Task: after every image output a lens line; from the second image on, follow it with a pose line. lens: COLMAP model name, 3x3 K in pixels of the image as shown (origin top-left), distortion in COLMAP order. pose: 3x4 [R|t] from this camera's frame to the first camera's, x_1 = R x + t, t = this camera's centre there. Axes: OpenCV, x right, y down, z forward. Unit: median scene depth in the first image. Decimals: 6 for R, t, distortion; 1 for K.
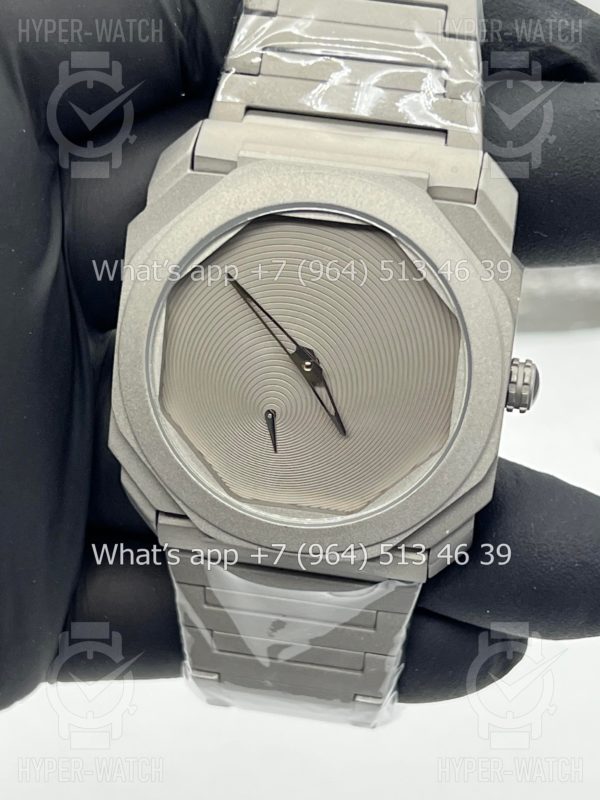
lens RADIAL K [[1803.7, 0, 312.7], [0, 1803.7, 399.7], [0, 0, 1]] dist [0.346216, -0.192954]
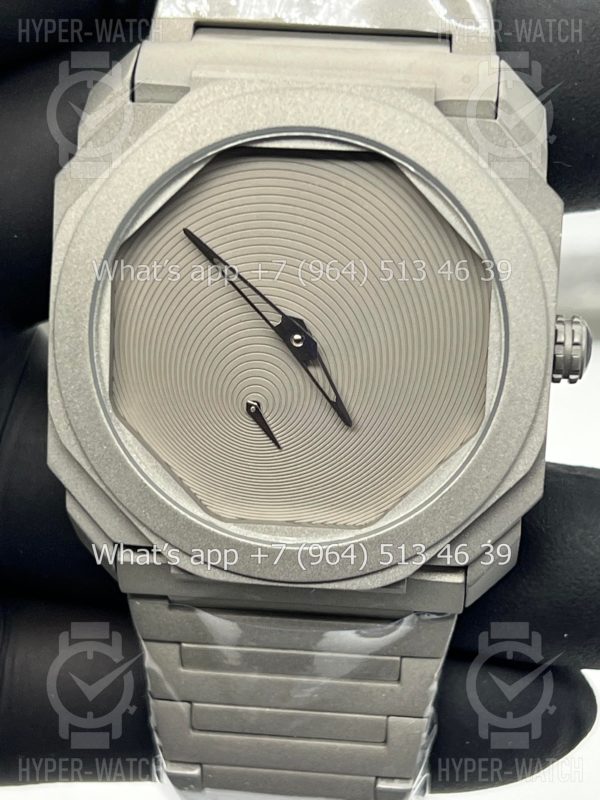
lens RADIAL K [[1803.7, 0, 312.7], [0, 1803.7, 399.7], [0, 0, 1]] dist [0.346216, -0.192954]
pose [[0.996832, -0.066935, 0.042973, -0.031575], [0.069759, 0.995244, -0.067997, 0.060628], [-0.038217, 0.070780, 0.996760, 0.220843]]
